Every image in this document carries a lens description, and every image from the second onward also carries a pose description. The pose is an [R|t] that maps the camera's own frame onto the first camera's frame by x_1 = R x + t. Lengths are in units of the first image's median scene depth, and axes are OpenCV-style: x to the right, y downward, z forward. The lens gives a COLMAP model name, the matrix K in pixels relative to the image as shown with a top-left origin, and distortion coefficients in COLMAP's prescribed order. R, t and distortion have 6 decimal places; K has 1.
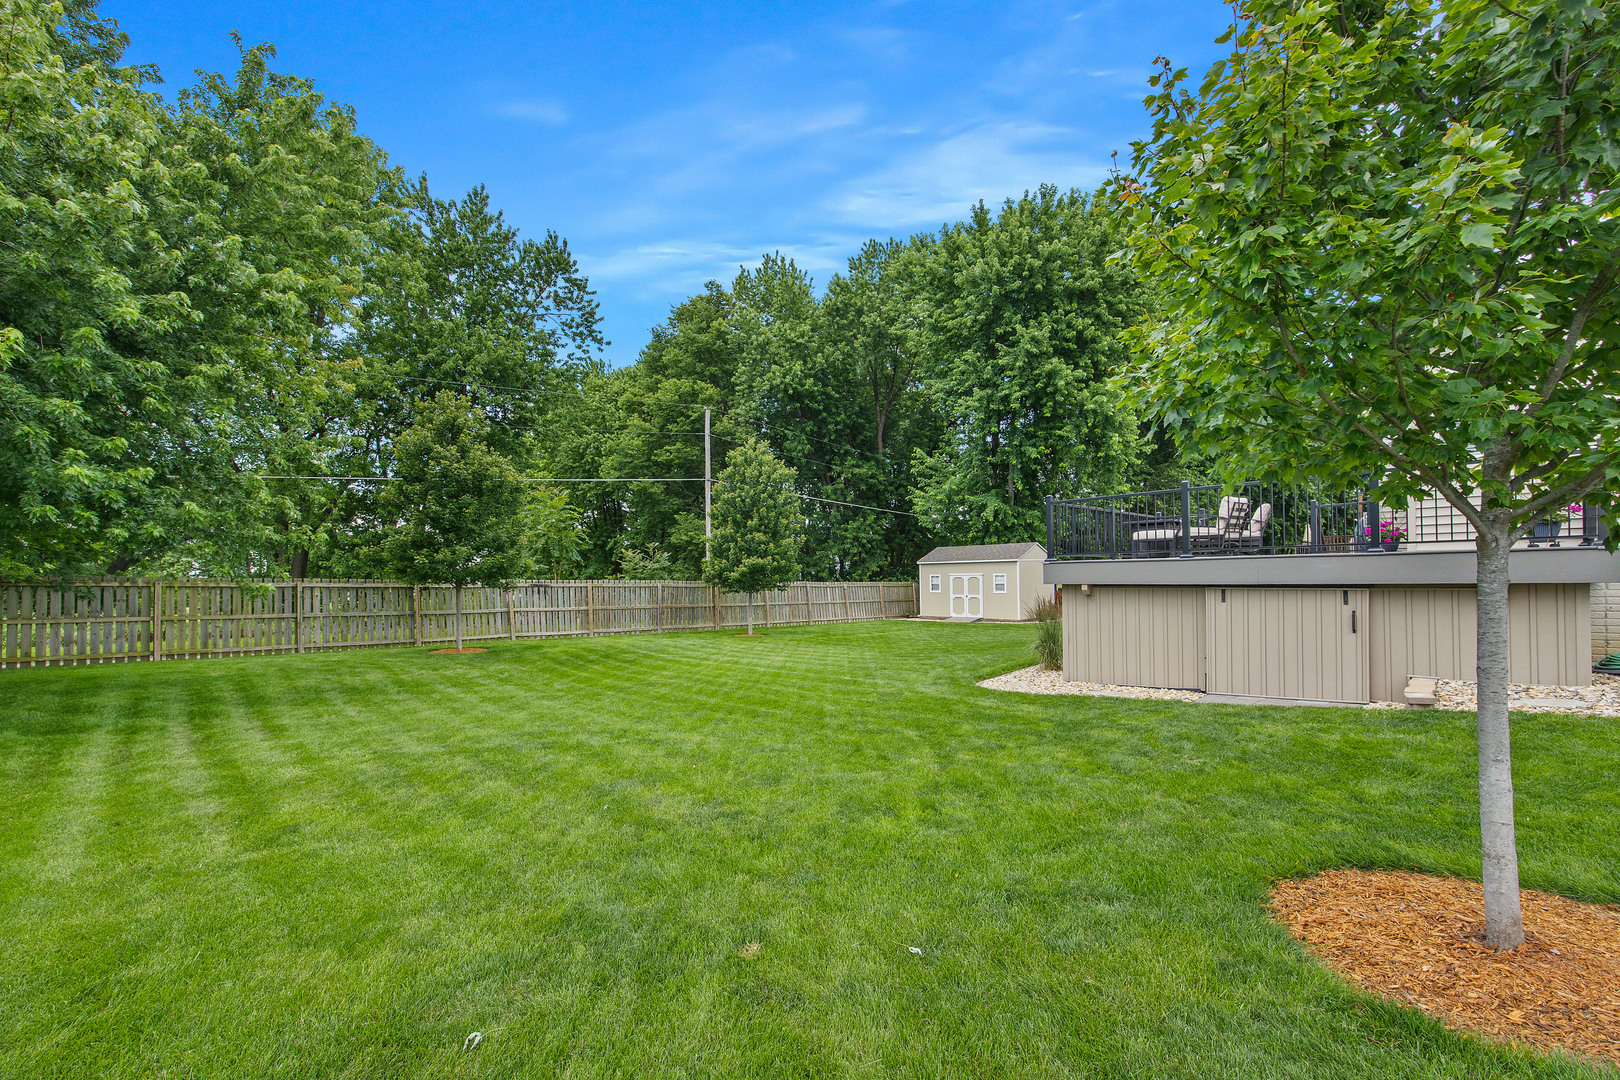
lens RADIAL K [[666.6, 0, 779.4], [0, 666.6, 580.5], [0, 0, 1]] dist [-0.018274, 0.000251]
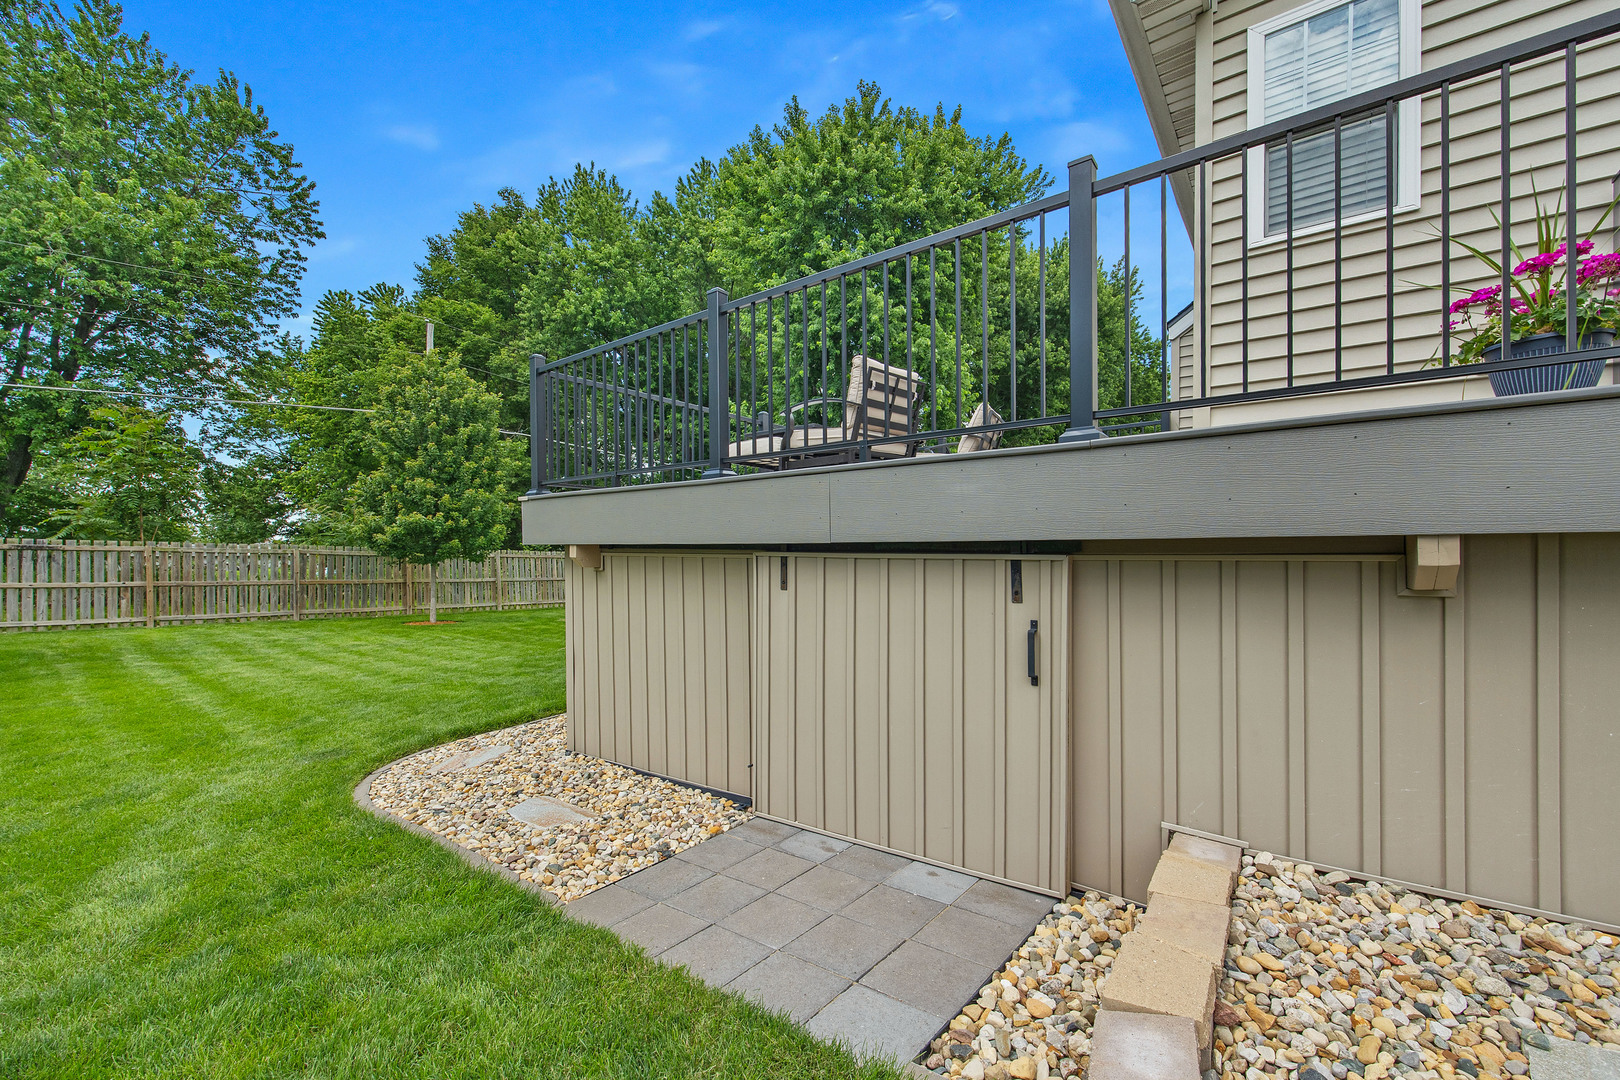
lens RADIAL K [[666.6, 0, 808.4], [0, 666.6, 556.0], [0, 0, 1]] dist [-0.018274, 0.000251]
pose [[0.984075, 0.015624, 0.177064, 0.191329], [-0.015329, 0.999878, -0.003034, 0.004358], [-0.177090, 0.000272, 0.984195, 0.187402]]
